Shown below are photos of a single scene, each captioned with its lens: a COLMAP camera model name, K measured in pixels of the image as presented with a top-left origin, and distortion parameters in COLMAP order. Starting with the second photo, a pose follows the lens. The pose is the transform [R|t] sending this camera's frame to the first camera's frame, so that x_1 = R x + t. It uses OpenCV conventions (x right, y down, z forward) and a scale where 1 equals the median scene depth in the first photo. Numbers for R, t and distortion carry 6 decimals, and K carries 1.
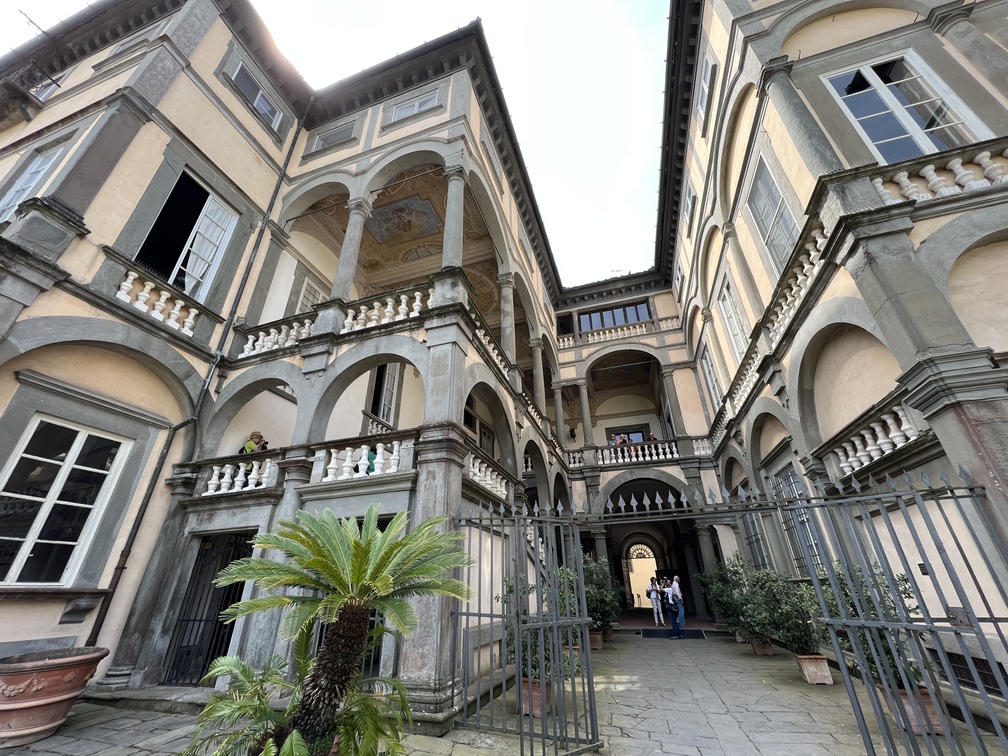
lens RADIAL K [[404.7, 0, 504.0], [0, 404.7, 378.0], [0, 0, 1]] dist [-0.000213, -0.000053]
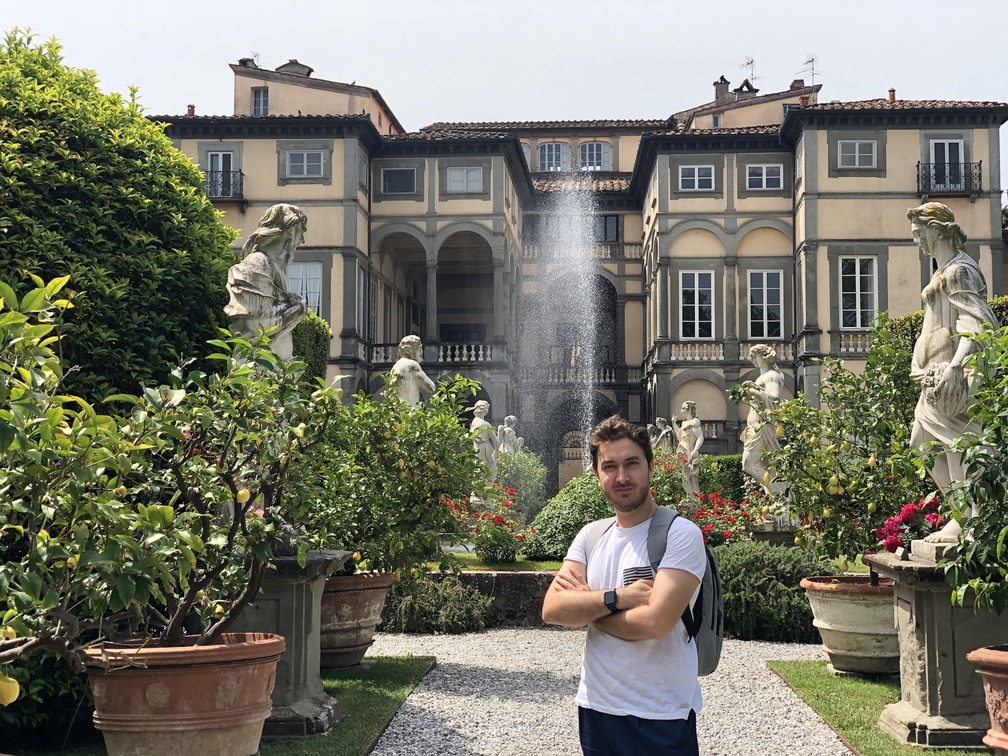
lens RADIAL K [[1522.7, 0, 504.0], [0, 1522.7, 378.0], [0, 0, 1]] dist [0.041438, 0.015690]
pose [[0.970209, 0.033753, 0.239905, -1.706493], [-0.126198, 0.915702, 0.381529, -2.643841], [-0.206803, -0.400438, 0.892682, -5.204616]]
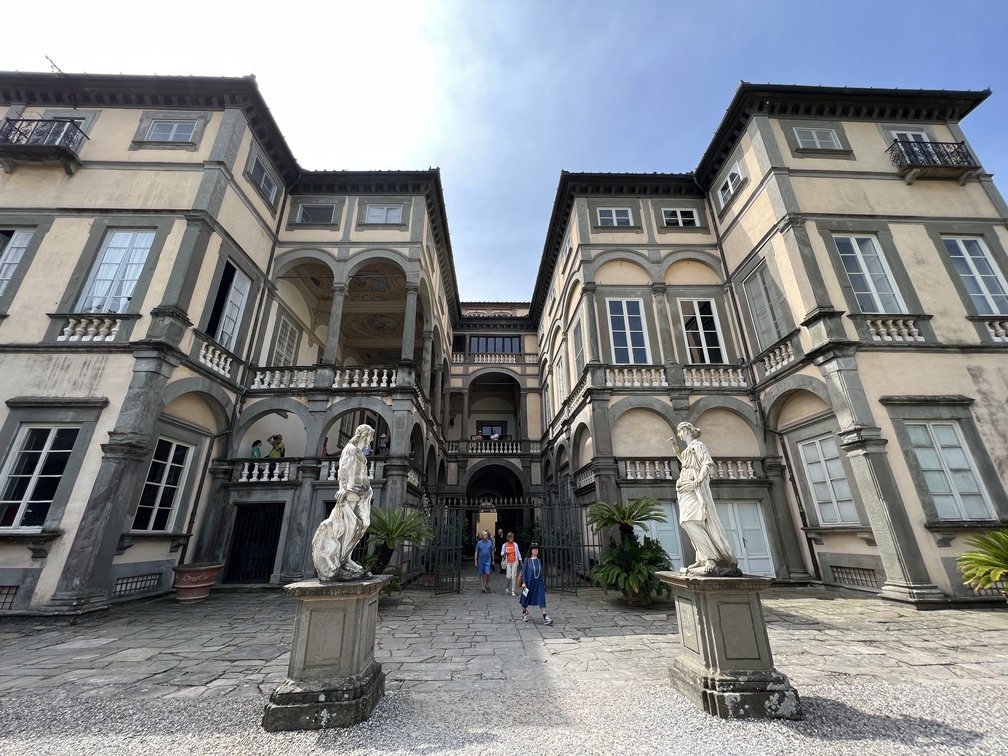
lens RADIAL K [[402.2, 0, 504.0], [0, 402.2, 378.0], [0, 0, 1]] dist [-0.001152, -0.000225]
pose [[0.942680, 0.125991, 0.308999, -0.234653], [-0.159458, 0.983499, 0.085456, -0.361431], [-0.293133, -0.129830, 0.947215, -0.682835]]
